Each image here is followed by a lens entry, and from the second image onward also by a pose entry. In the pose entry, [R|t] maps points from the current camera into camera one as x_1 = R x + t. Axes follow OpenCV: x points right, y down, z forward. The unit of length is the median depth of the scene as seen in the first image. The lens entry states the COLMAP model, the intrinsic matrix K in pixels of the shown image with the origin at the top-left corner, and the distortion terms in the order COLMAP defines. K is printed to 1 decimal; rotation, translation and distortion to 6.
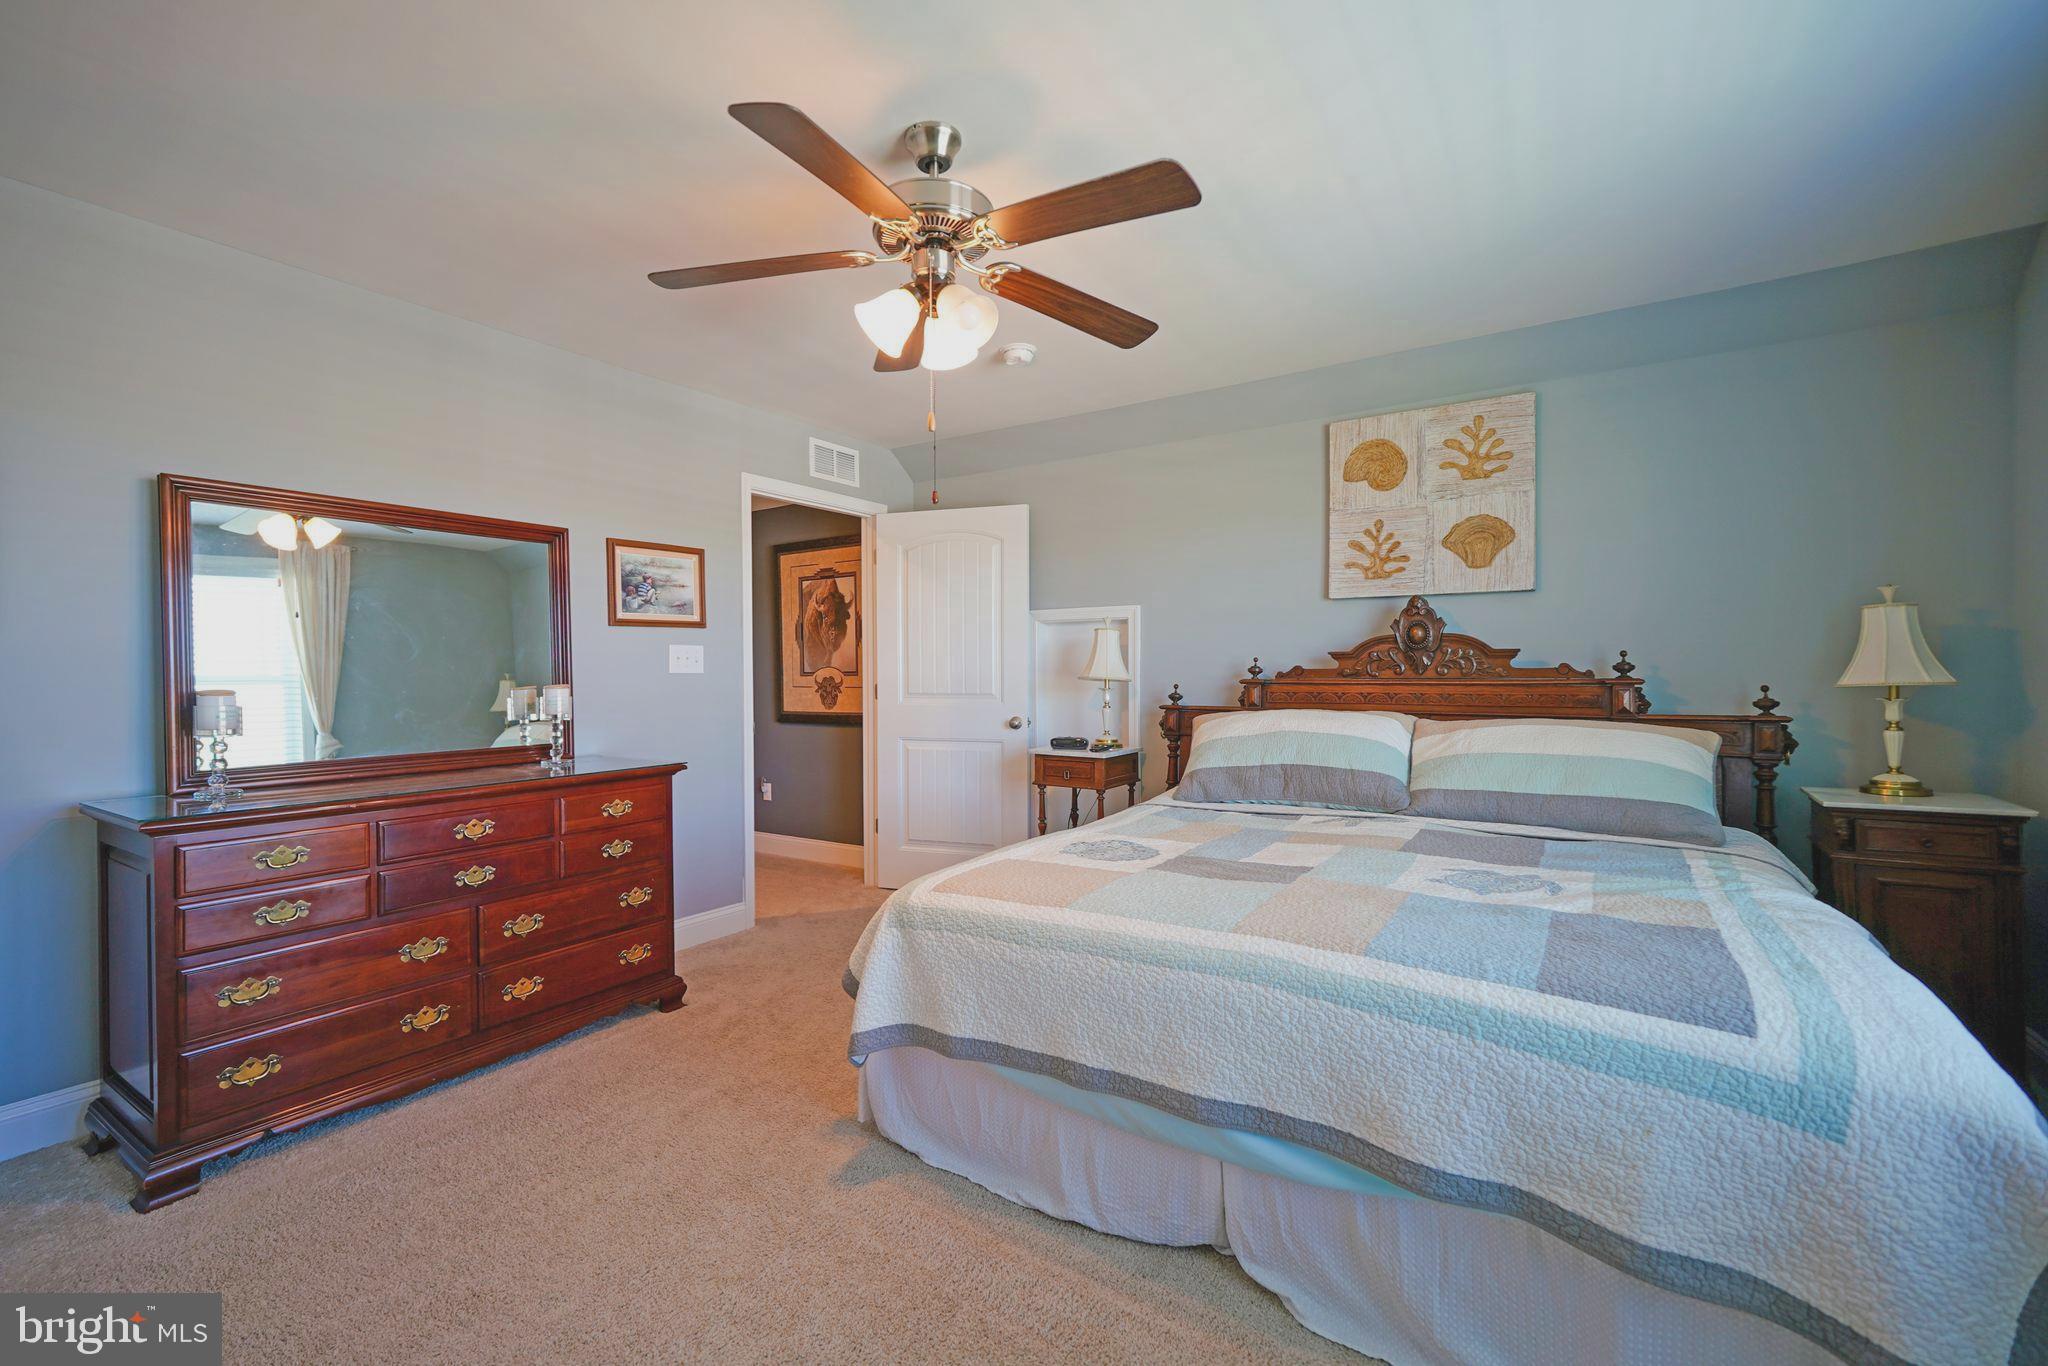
lens RADIAL K [[864.8, 0, 1021.7], [0, 864.8, 682.4], [0, 0, 1]] dist [-0.001325, 0.000880]
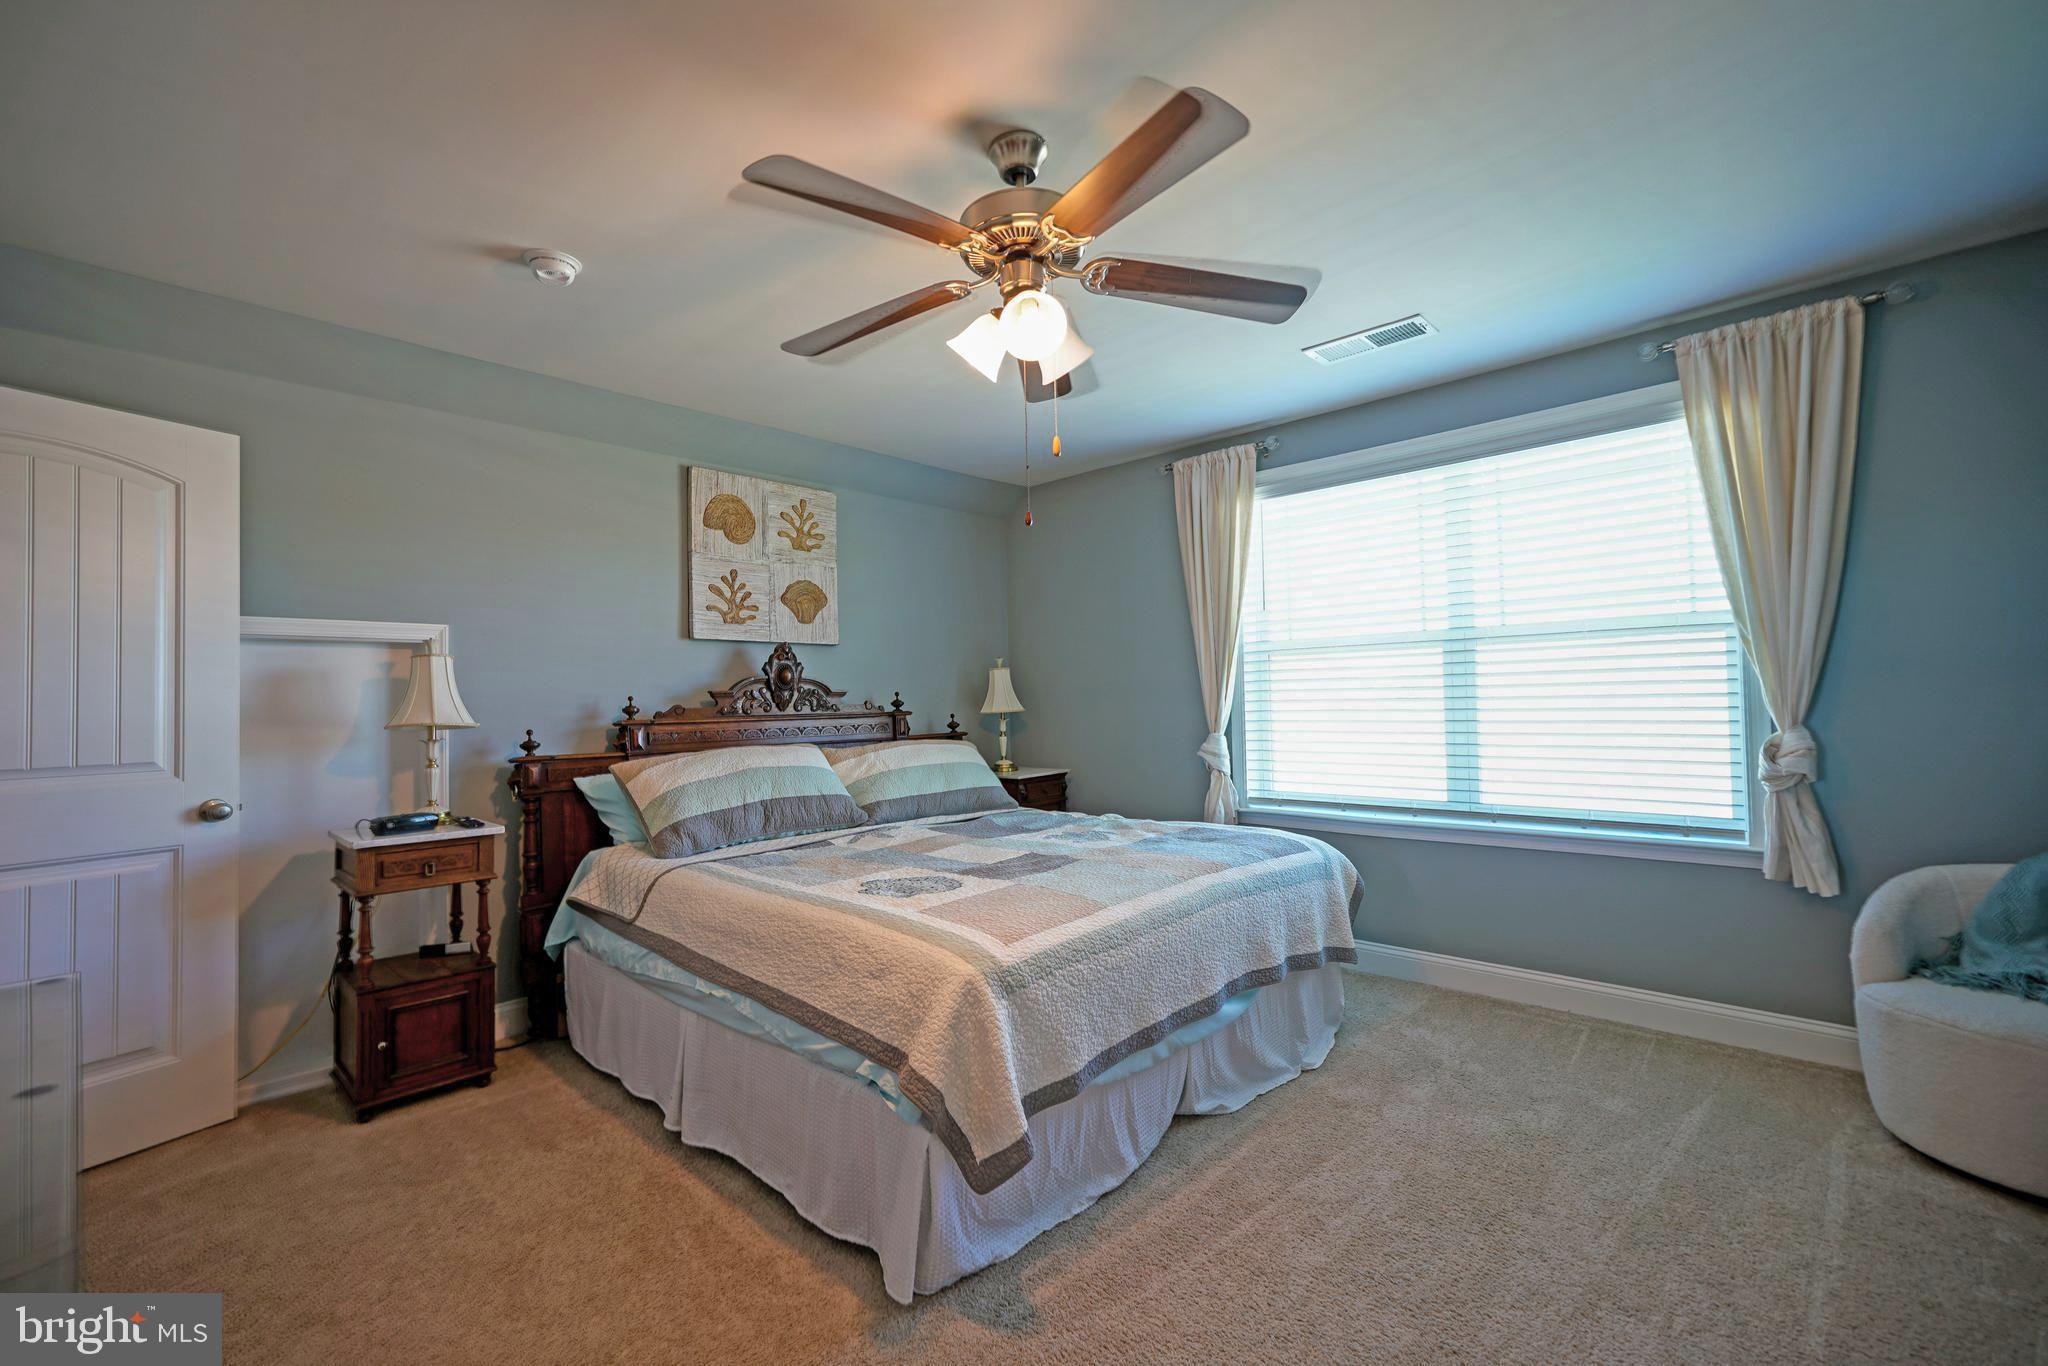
lens RADIAL K [[840.1, 0, 1025.7], [0, 840.1, 682.3], [0, 0, 1]] dist [-0.000450, 0.000012]
pose [[0.190311, 0.021916, 0.981479, -0.548499], [0.033015, 0.999042, -0.028710, -0.004950], [-0.981169, 0.037867, 0.189405, 0.452500]]
